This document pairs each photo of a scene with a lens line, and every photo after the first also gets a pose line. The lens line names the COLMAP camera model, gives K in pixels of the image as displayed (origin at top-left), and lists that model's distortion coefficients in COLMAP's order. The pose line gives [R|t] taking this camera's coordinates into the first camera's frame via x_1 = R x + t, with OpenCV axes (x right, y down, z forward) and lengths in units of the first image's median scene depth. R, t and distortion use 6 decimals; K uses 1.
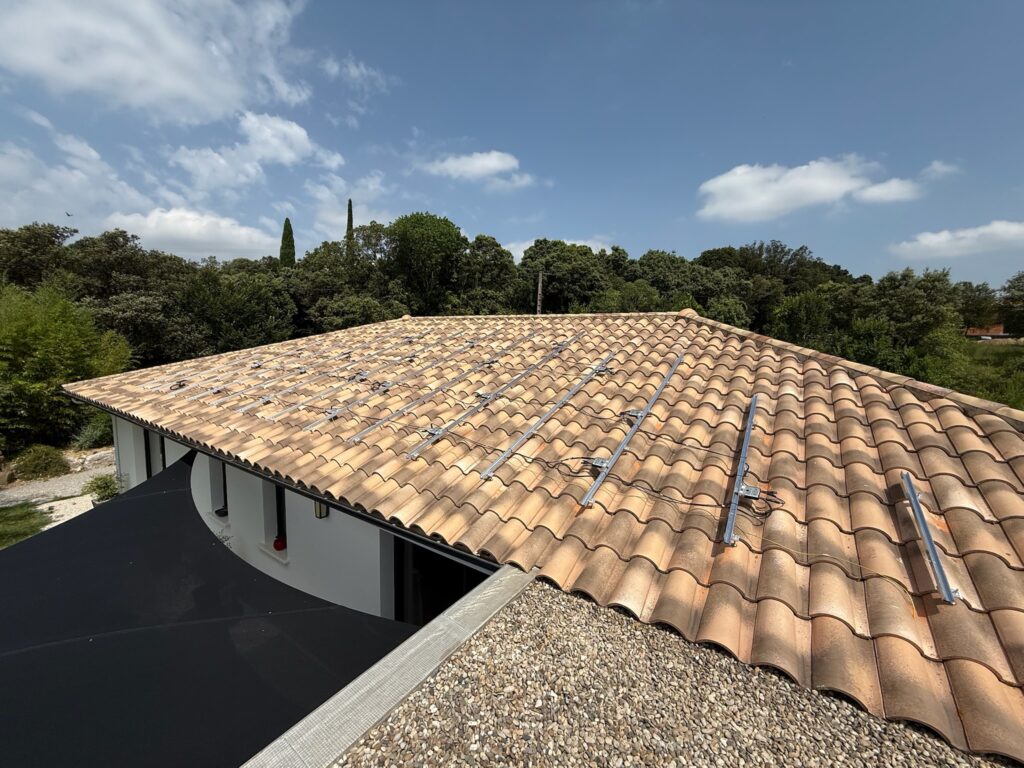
lens RADIAL K [[412.6, 0, 509.4], [0, 412.6, 397.4], [0, 0, 1]] dist [-0.002698, -0.000306]
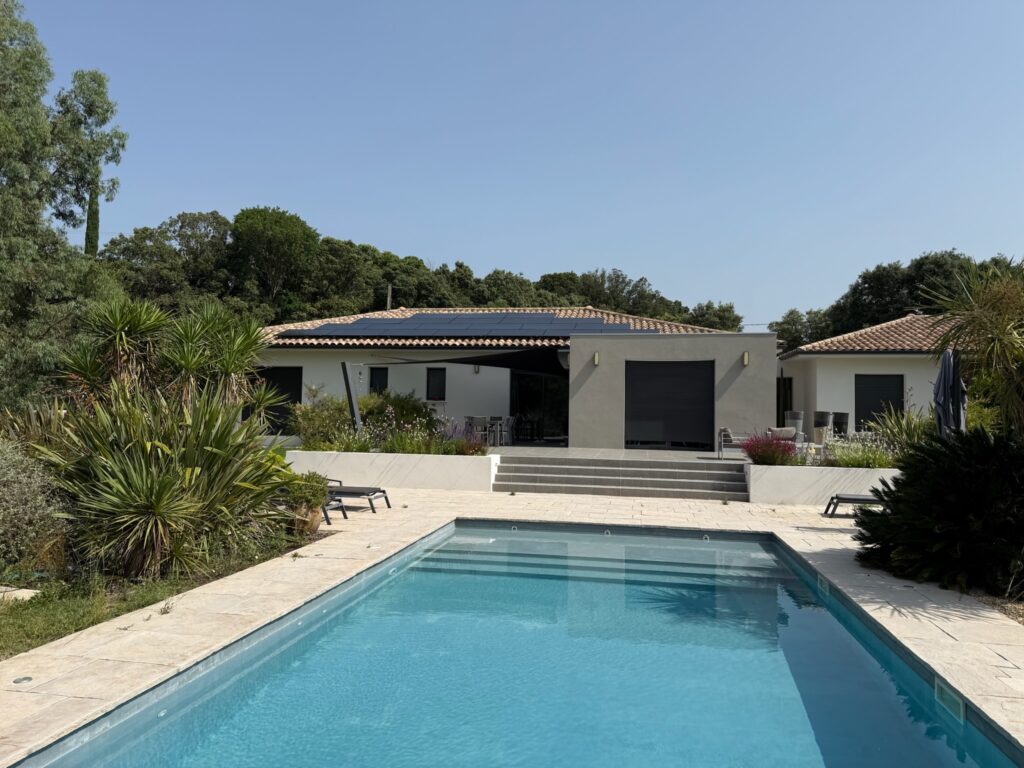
lens RADIAL K [[704.6, 0, 505.2], [0, 704.6, 433.0], [0, 0, 1]] dist [0.096366, -0.127202]
pose [[0.918859, -0.010486, 0.394448, -0.239273], [0.049467, 0.994822, -0.088786, 0.125821], [-0.391474, 0.101094, 0.914619, -0.356326]]
